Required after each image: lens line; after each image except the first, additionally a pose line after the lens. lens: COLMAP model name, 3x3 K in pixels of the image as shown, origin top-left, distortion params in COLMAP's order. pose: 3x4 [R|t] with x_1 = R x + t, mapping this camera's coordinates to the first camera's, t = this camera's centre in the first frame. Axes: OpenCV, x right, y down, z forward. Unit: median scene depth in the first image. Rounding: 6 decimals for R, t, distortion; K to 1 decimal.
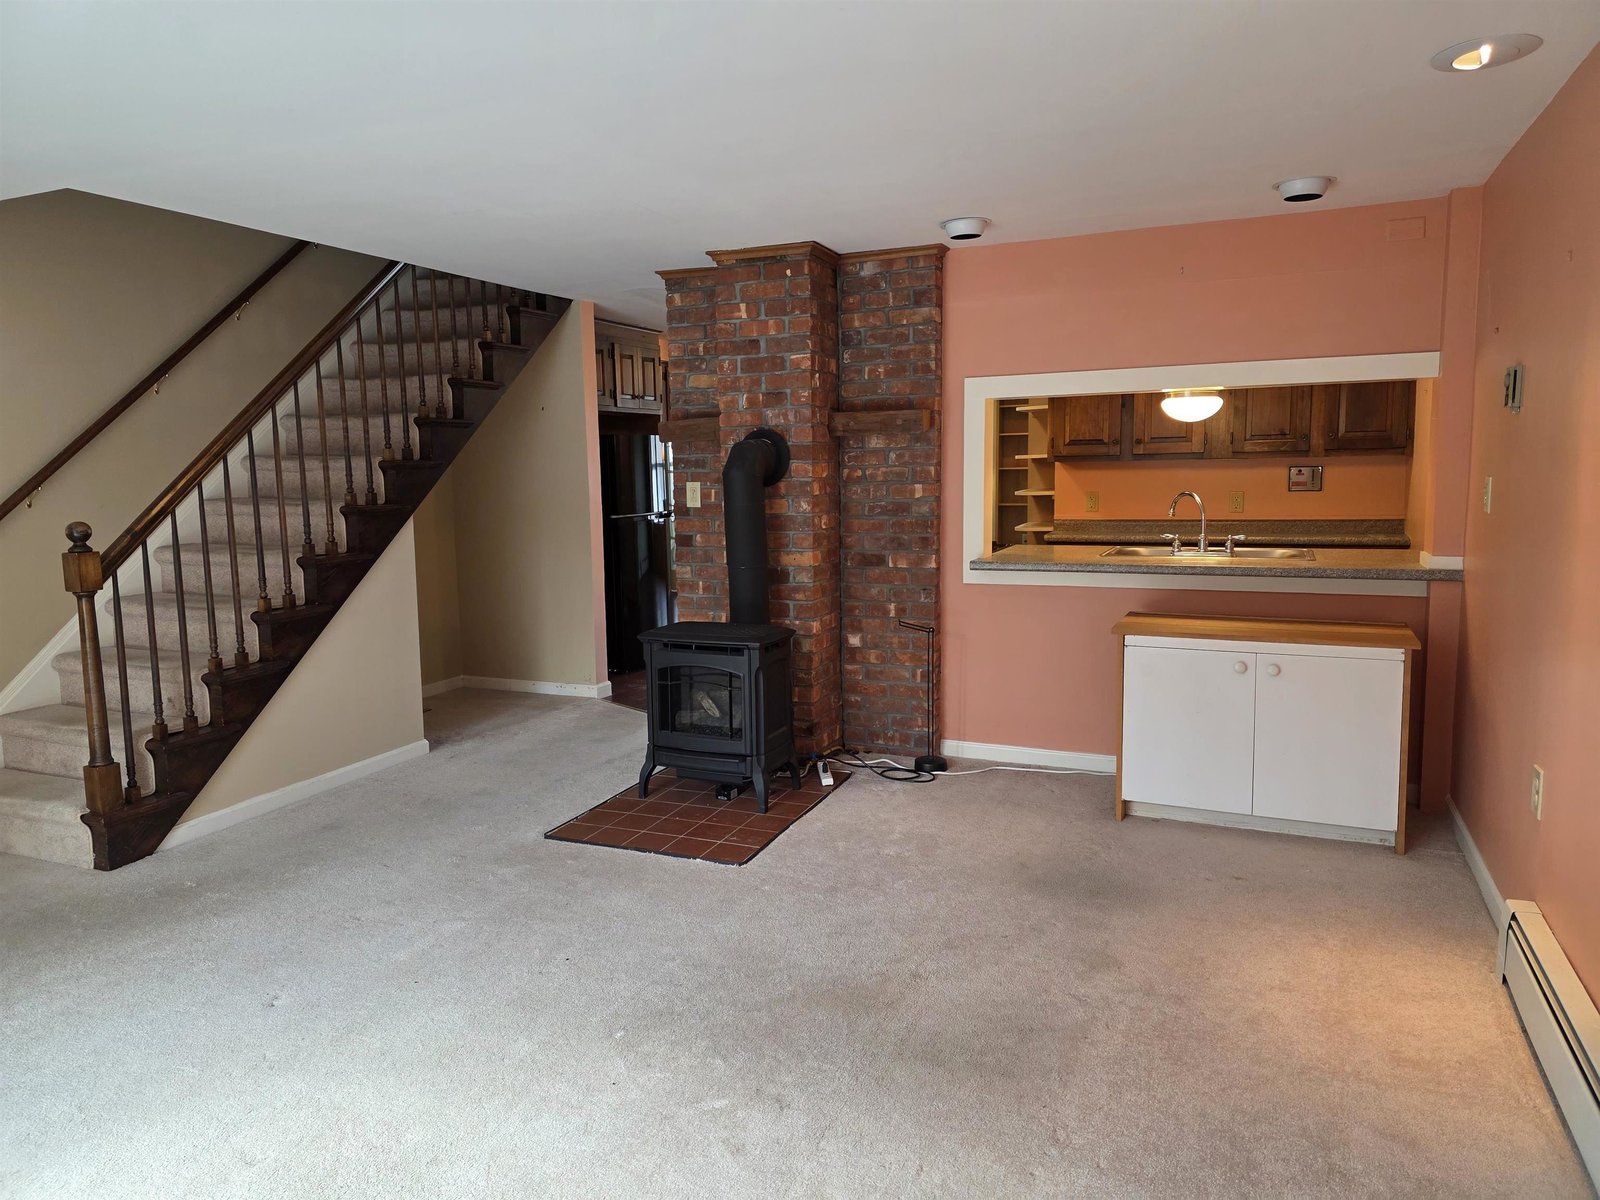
lens RADIAL K [[1067.2, 0, 801.1], [0, 1067.2, 604.4], [0, 0, 1]] dist [0.029248, 0.000123]
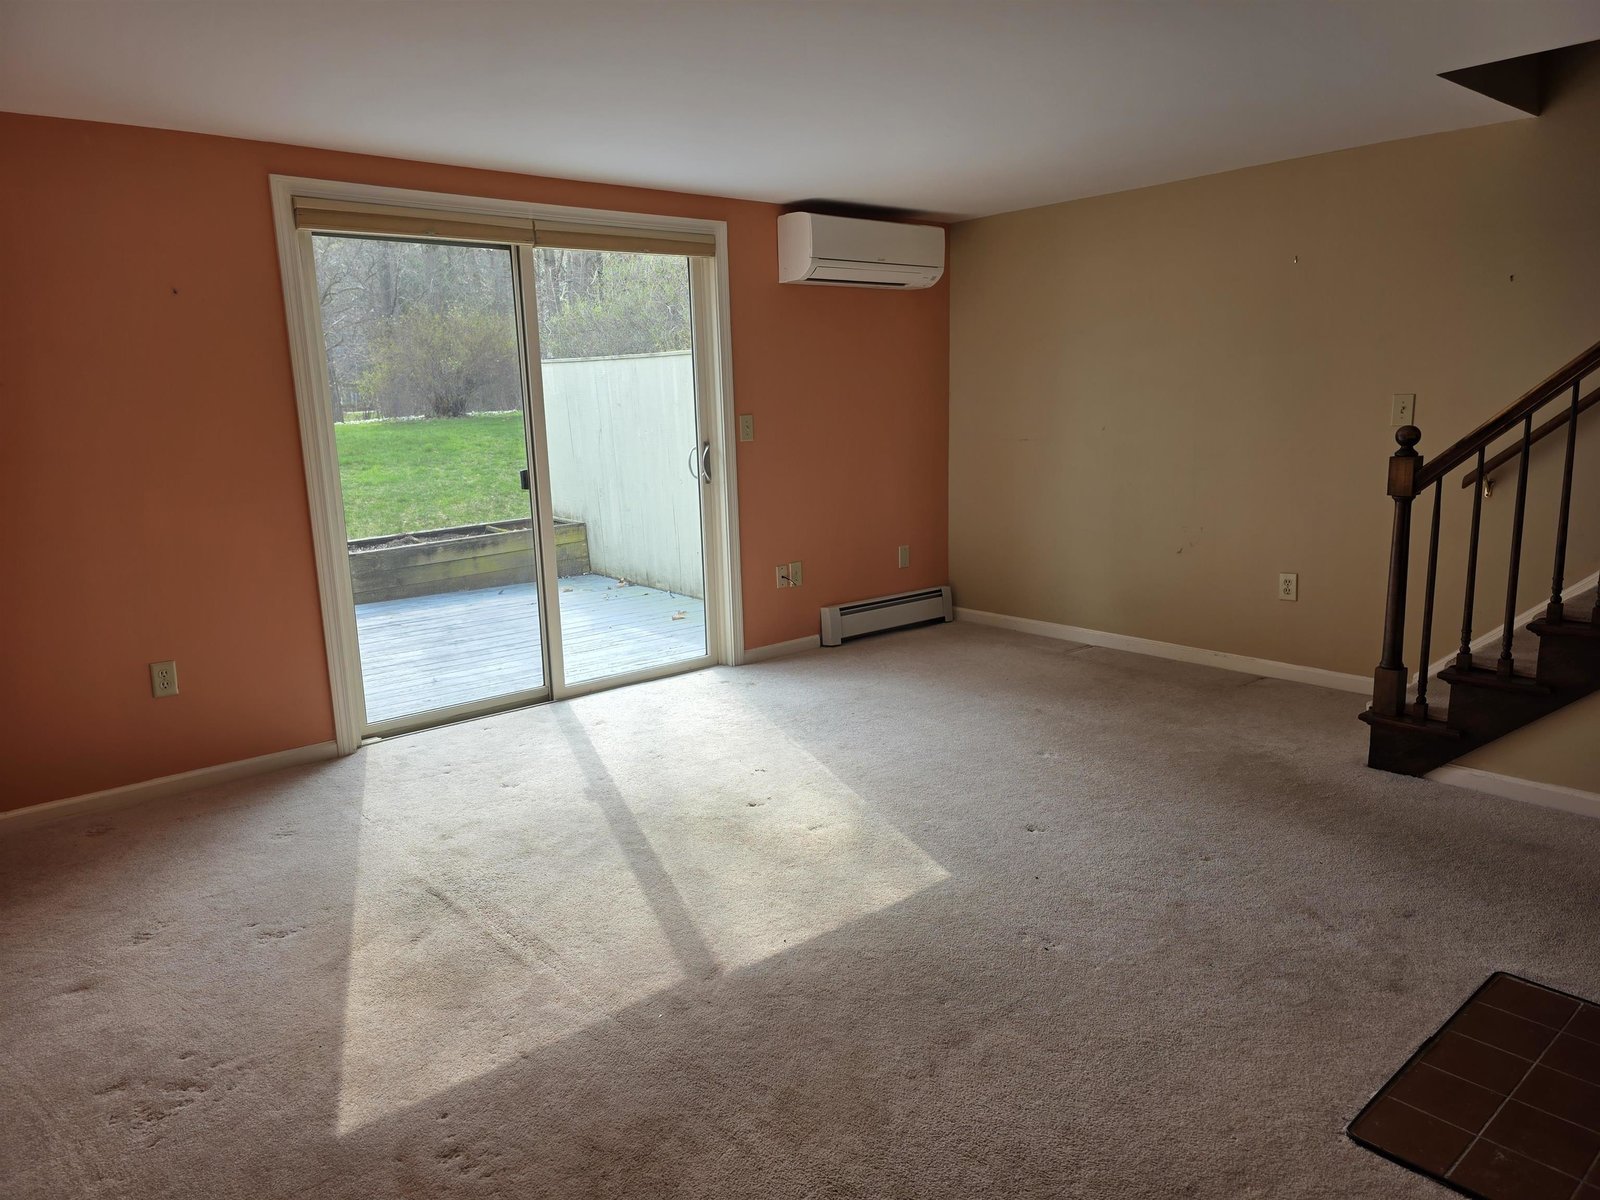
lens RADIAL K [[1067.2, 0, 798.6], [0, 1067.2, 599.9], [0, 0, 1]] dist [0.029248, 0.000123]
pose [[-0.439076, 0.195627, -0.876894, 0.380181], [-0.088708, 0.961799, 0.258986, -0.101113], [0.894060, 0.191502, -0.404949, 0.726703]]
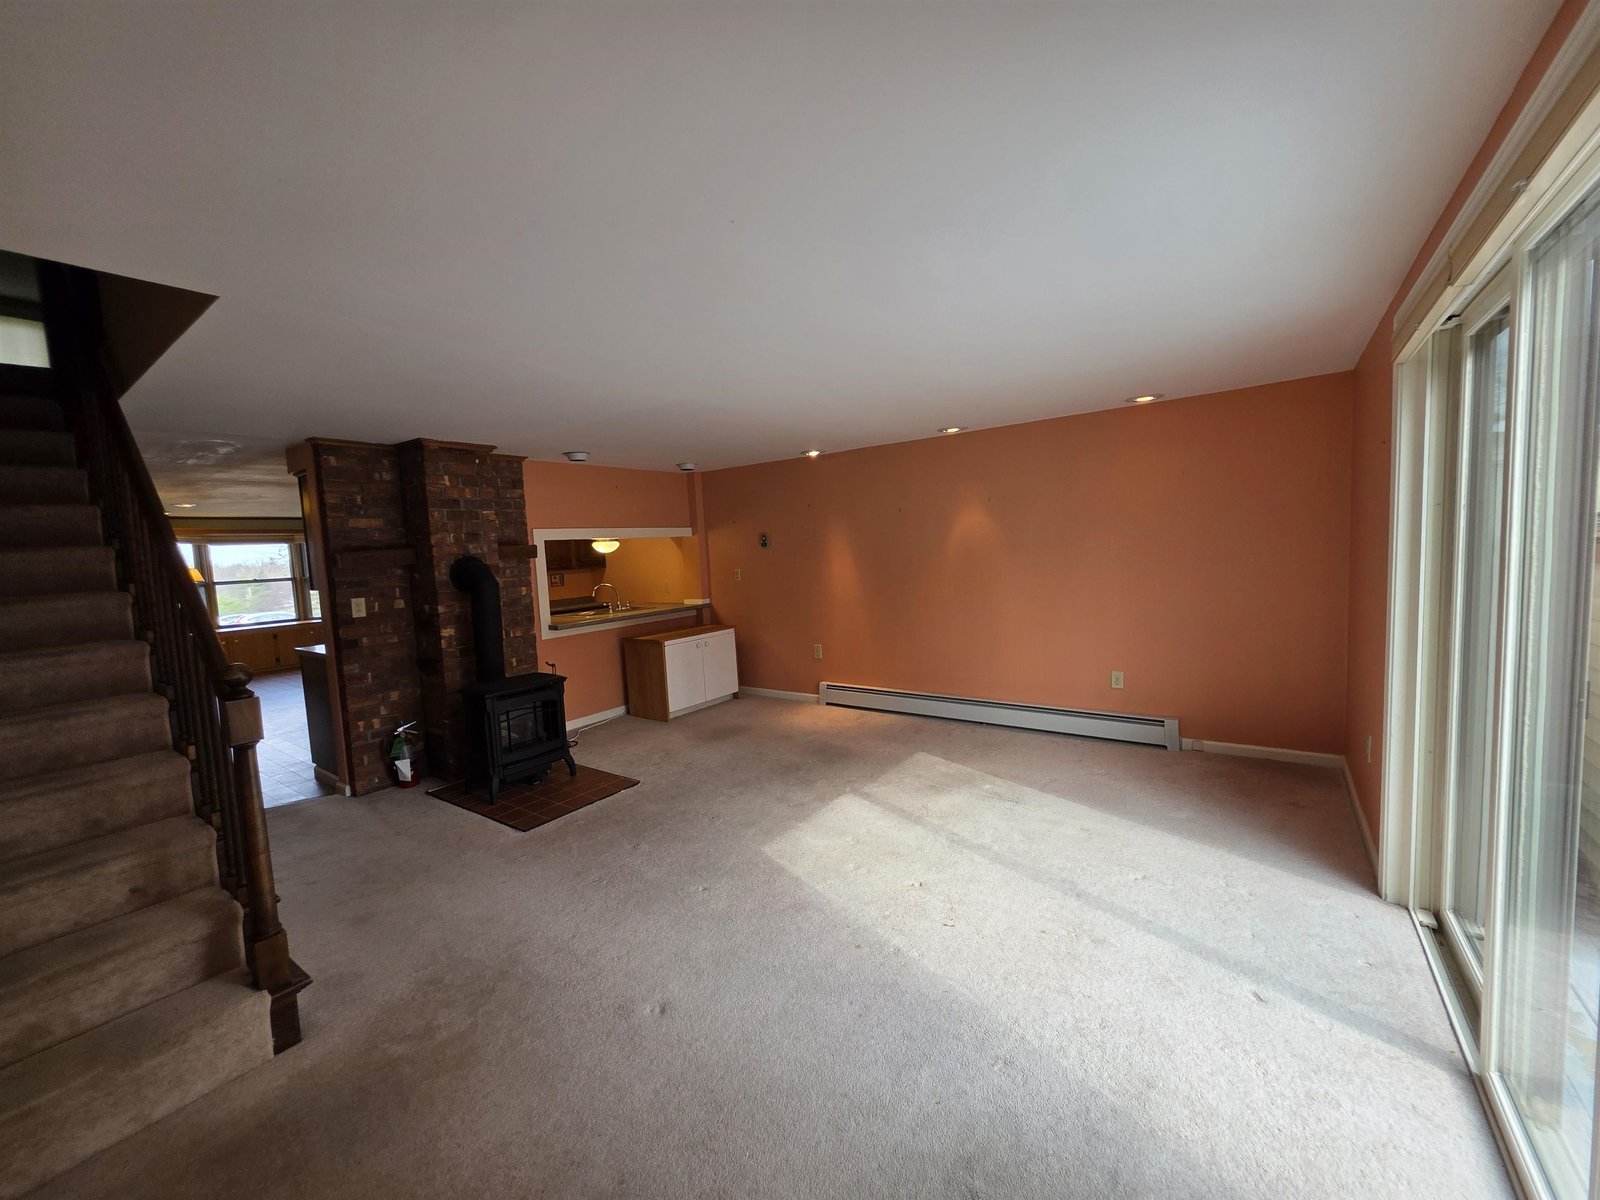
lens RADIAL K [[642.1, 0, 802.7], [0, 642.1, 599.4], [0, 0, 1]] dist [0.000554, 0.000031]
pose [[0.213001, -0.071983, 0.974397, -0.841666], [0.179000, 0.983278, 0.033510, -0.046481], [-0.960515, 0.167279, 0.222324, 0.332719]]
